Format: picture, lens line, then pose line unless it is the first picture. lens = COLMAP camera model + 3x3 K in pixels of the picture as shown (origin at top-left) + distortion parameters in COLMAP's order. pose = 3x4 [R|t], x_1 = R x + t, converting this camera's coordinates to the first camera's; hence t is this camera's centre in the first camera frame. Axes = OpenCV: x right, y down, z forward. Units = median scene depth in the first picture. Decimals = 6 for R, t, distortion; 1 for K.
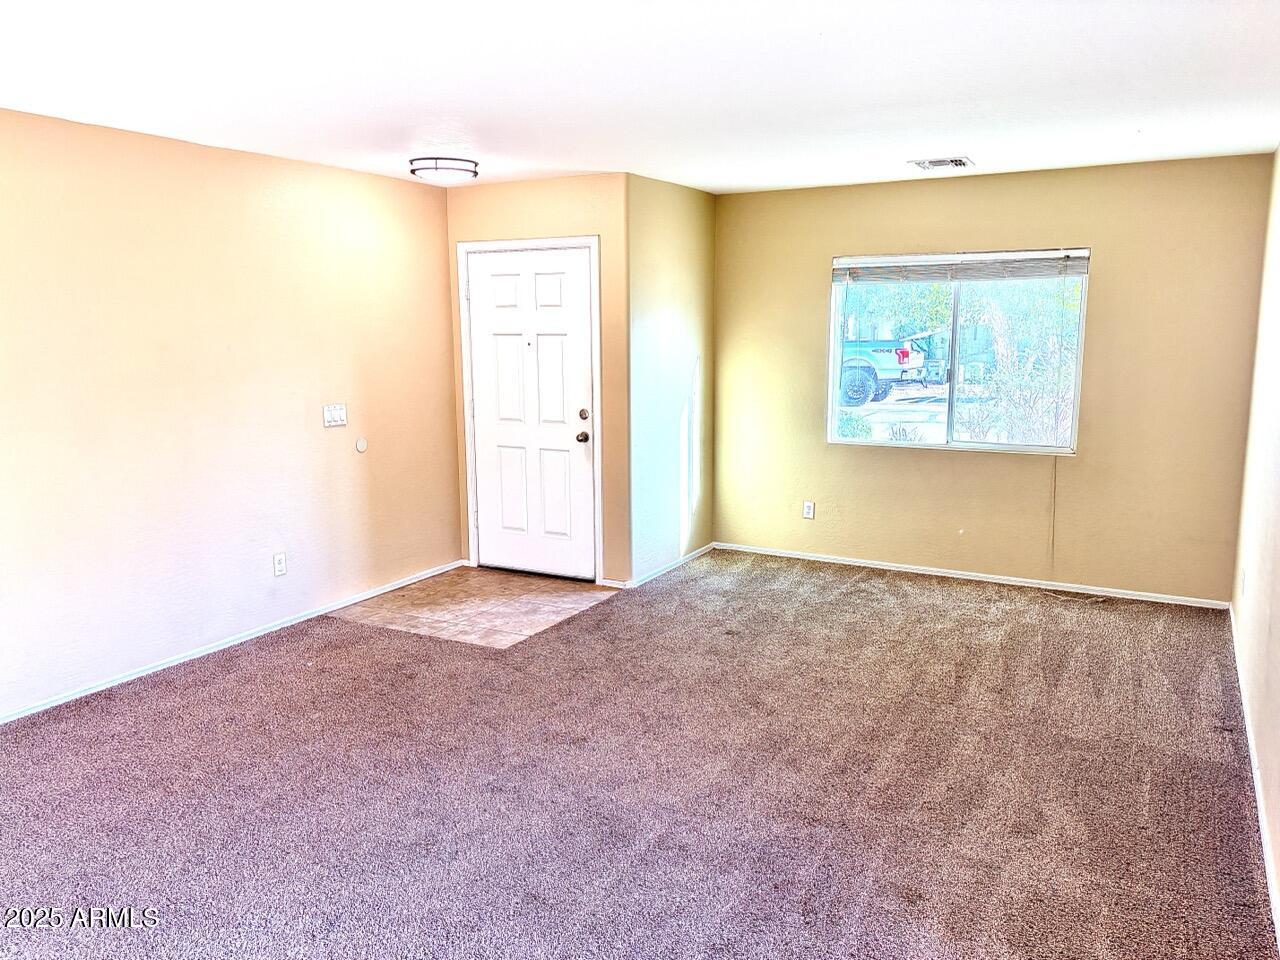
lens RADIAL K [[949.7, 0, 631.6], [0, 949.7, 479.5], [0, 0, 1]] dist [0.104498, -0.138669]
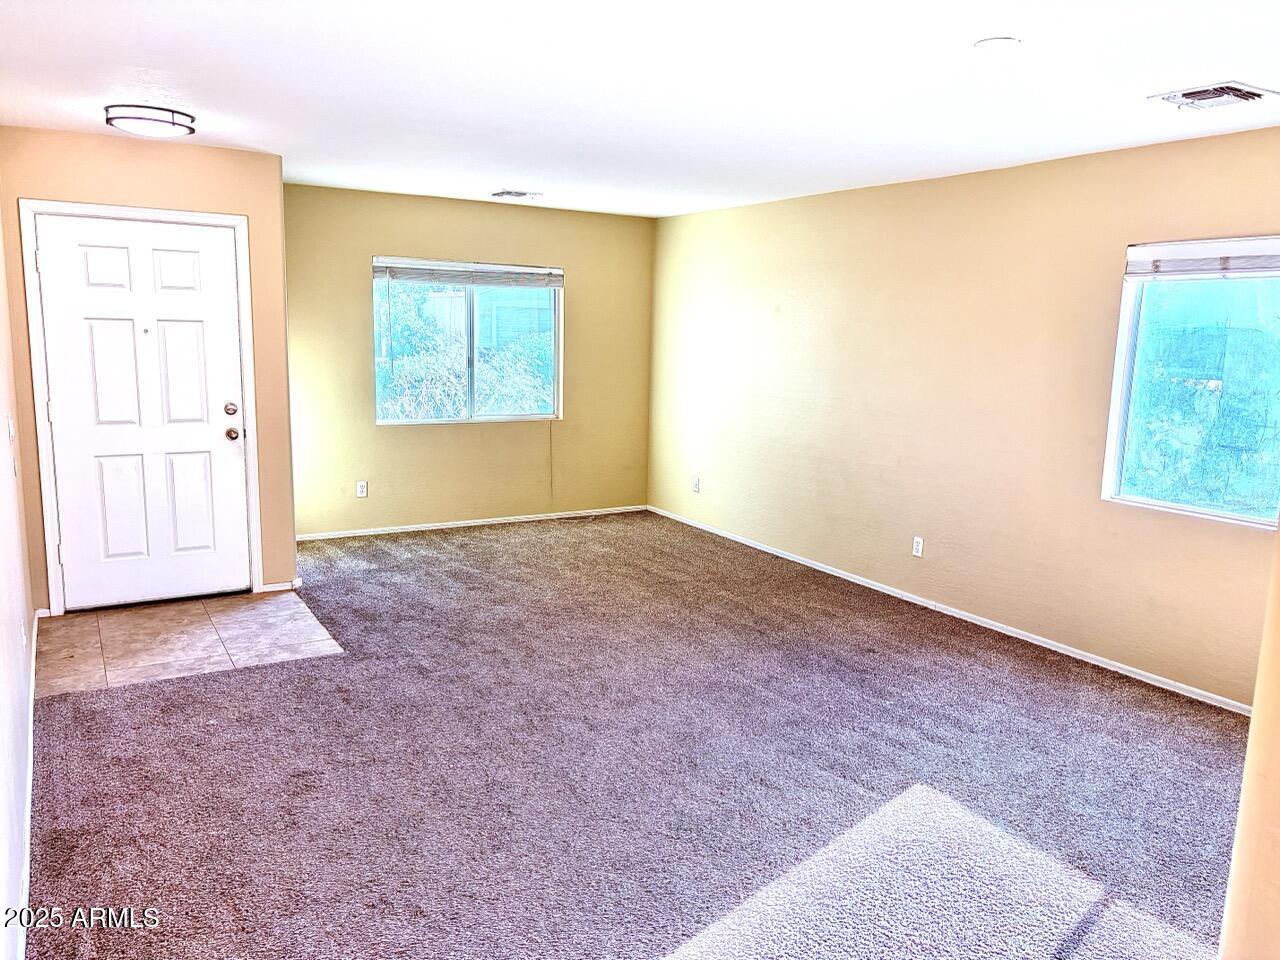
lens RADIAL K [[949.7, 0, 631.6], [0, 949.7, 479.5], [0, 0, 1]] dist [0.104498, -0.138669]
pose [[0.525175, -0.121640, 0.842256, -0.634178], [0.114196, 0.990853, 0.071896, -0.024544], [-0.843298, 0.058424, 0.534262, 0.190357]]
